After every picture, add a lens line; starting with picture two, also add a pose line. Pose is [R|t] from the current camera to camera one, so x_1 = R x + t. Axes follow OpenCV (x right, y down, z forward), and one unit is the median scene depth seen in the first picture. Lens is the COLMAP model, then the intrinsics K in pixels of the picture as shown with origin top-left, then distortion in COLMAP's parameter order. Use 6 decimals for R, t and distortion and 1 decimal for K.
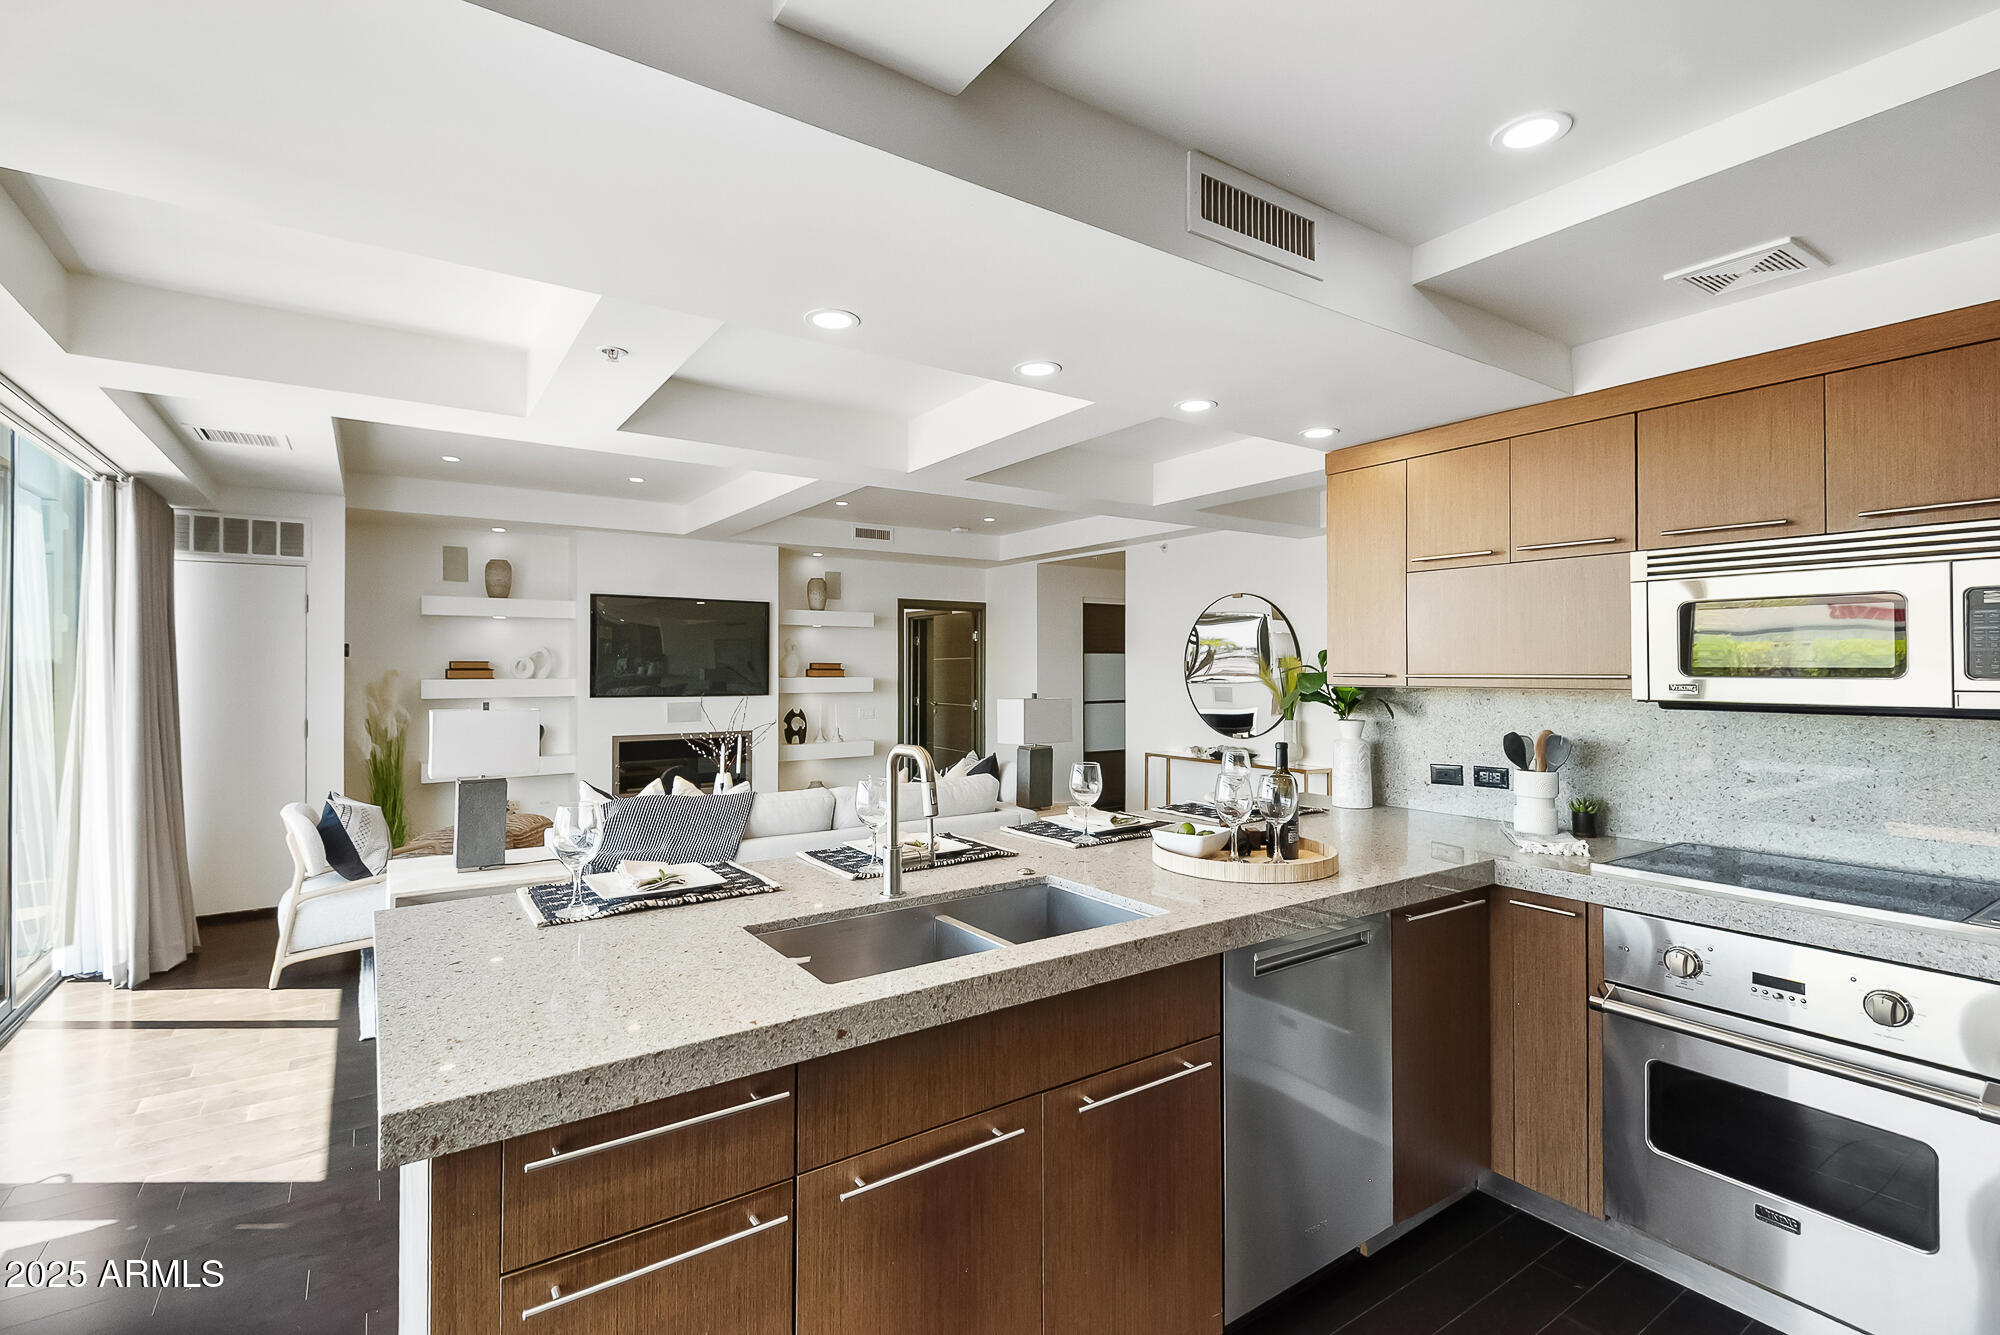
lens RADIAL K [[903.7, 0, 1008.2], [0, 903.7, 666.2], [0, 0, 1]] dist [0.026722, -0.026983]
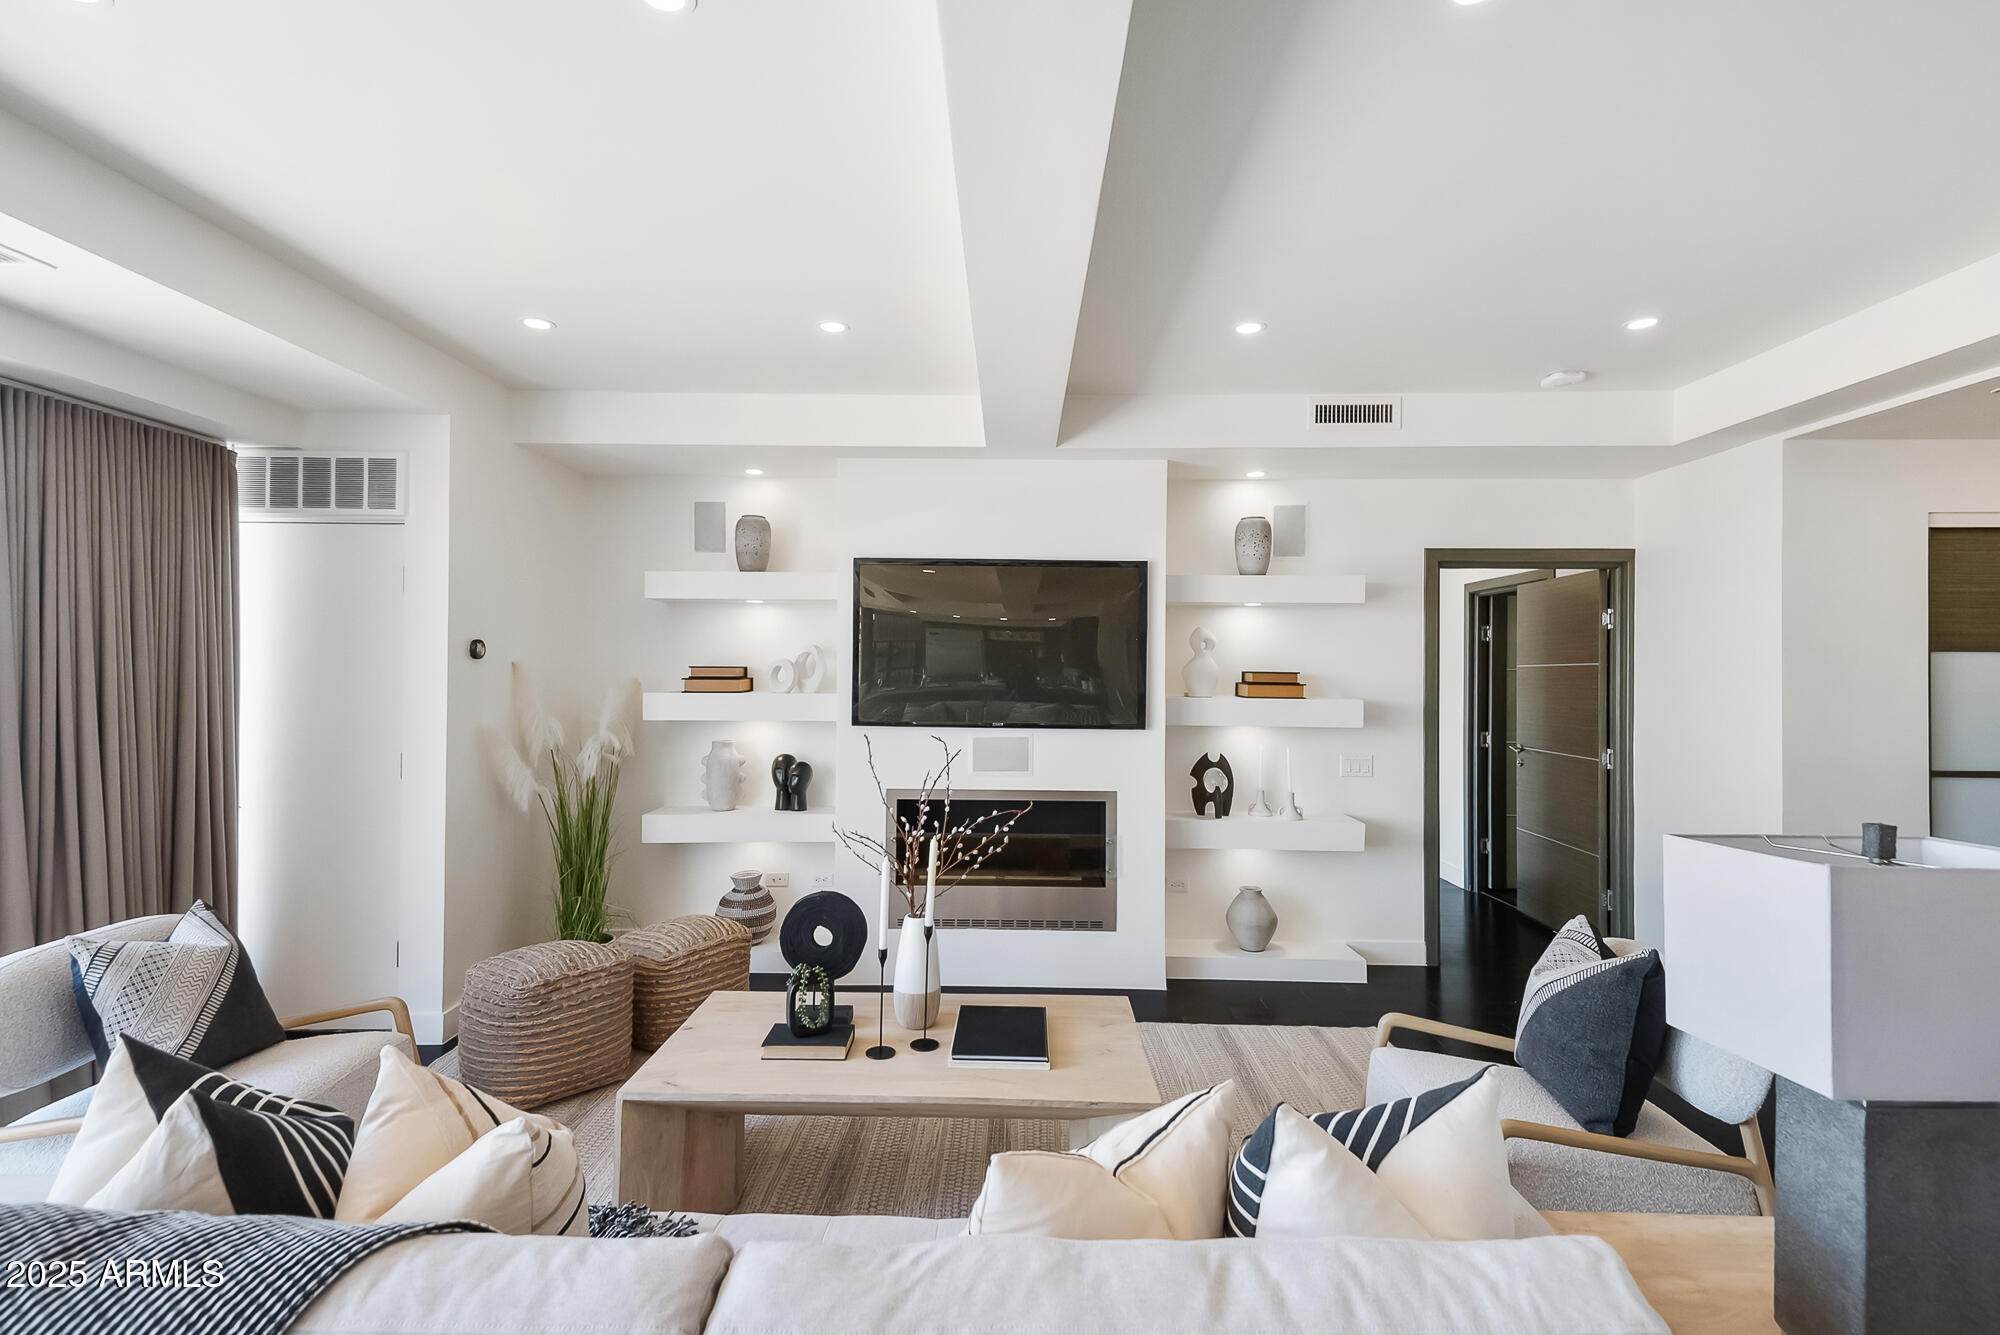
lens RADIAL K [[930.7, 0, 1005.9], [0, 930.7, 665.9], [0, 0, 1]] dist [0.058816, -0.017509]
pose [[0.815676, 0.003701, -0.578497, -0.007930], [-0.007065, 0.999969, -0.003564, -0.006090], [0.578466, 0.006994, 0.815676, 0.703720]]
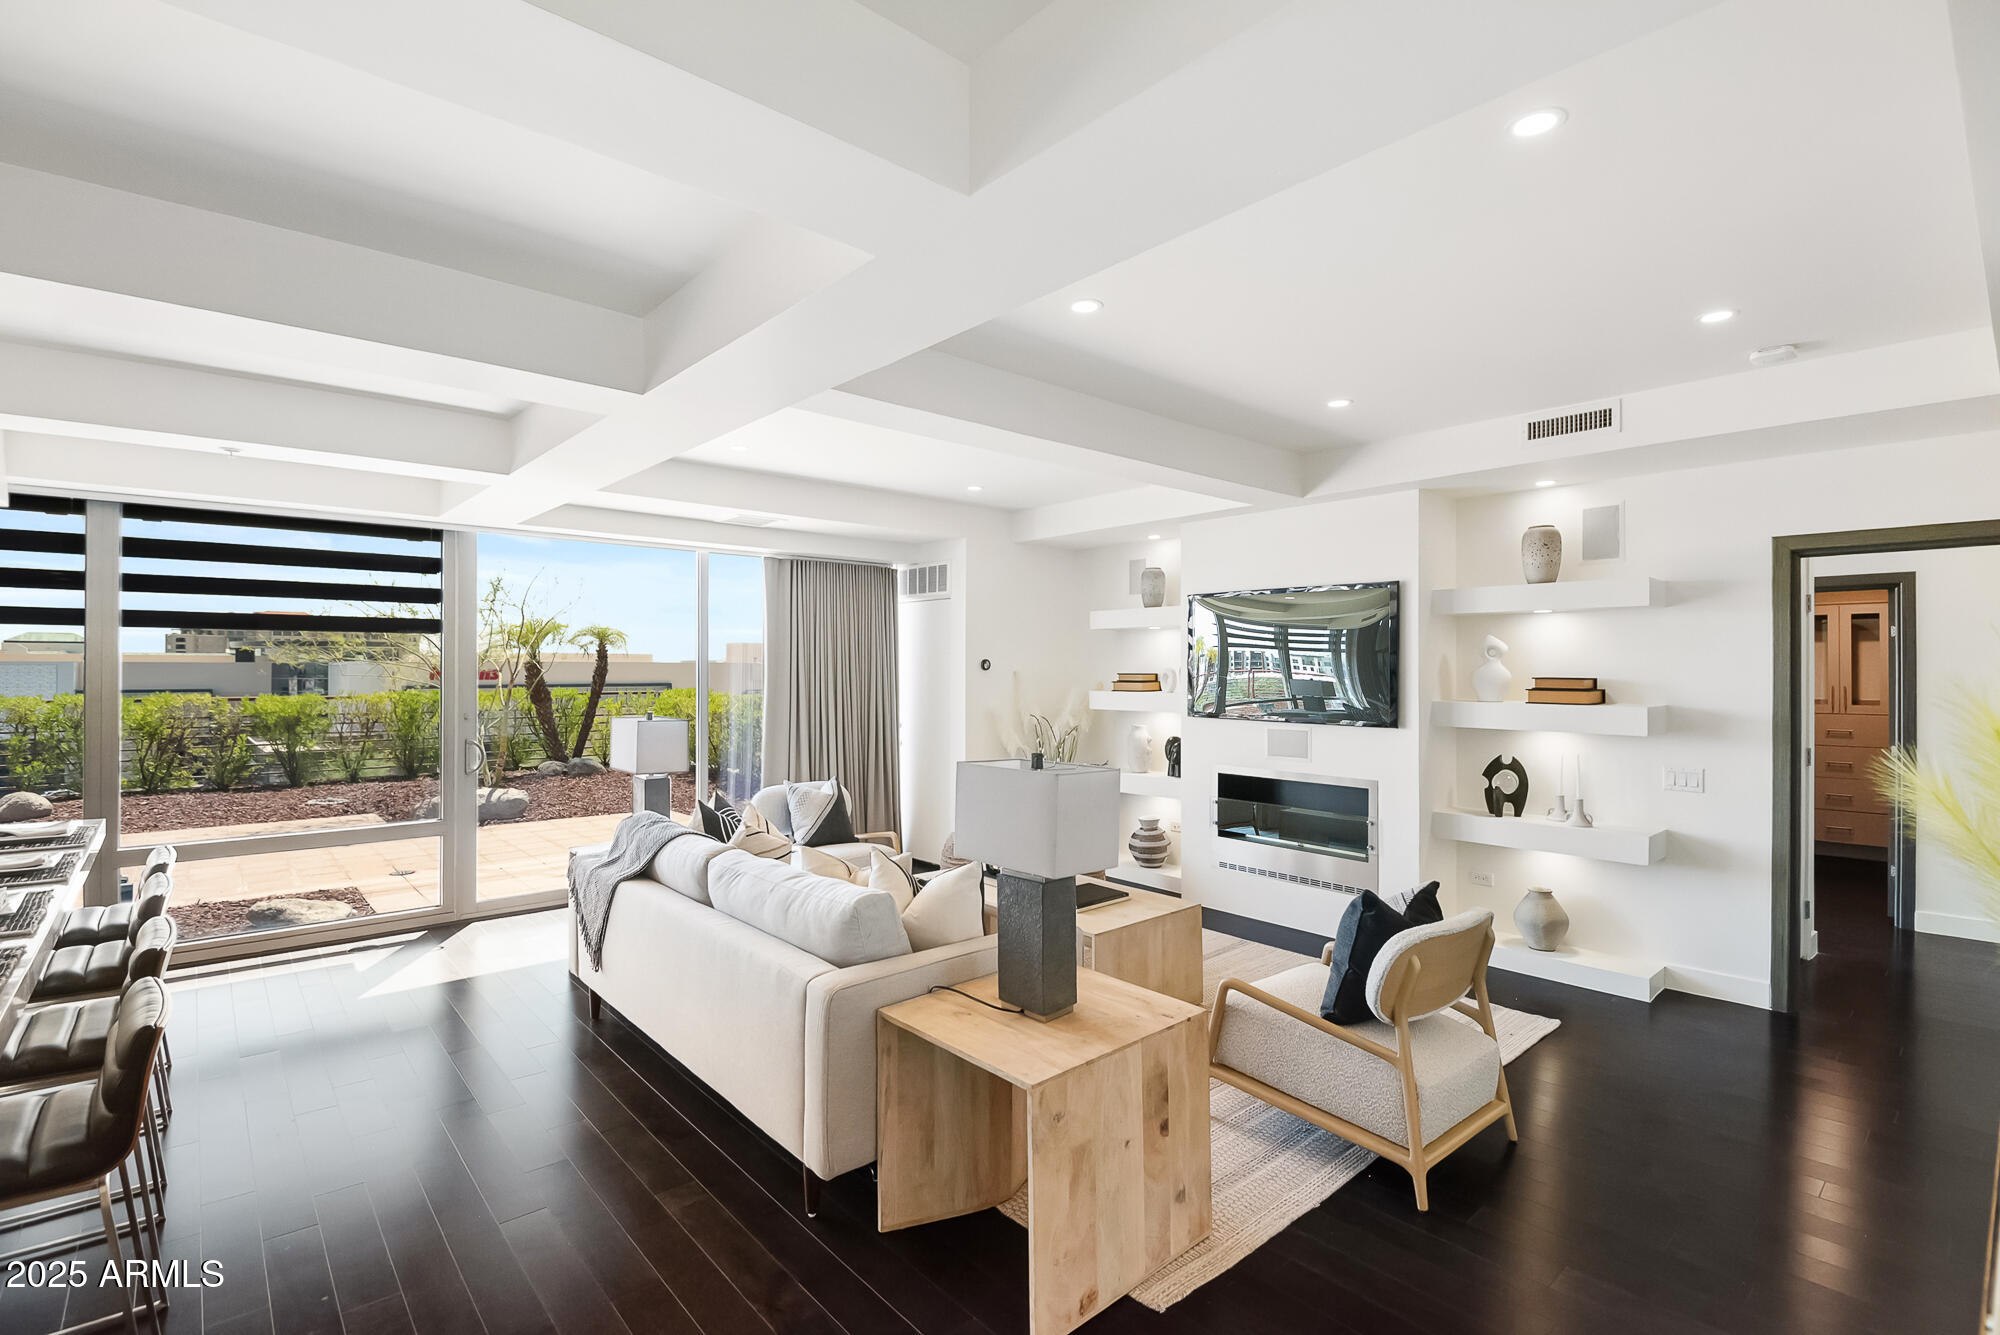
lens RADIAL K [[903.7, 0, 1008.2], [0, 903.7, 666.2], [0, 0, 1]] dist [0.026722, -0.026983]
pose [[0.135181, -0.001641, -0.990820, 0.470469], [0.000703, 0.999999, -0.001560, -0.015584], [0.990821, -0.000485, 0.135182, 0.931969]]
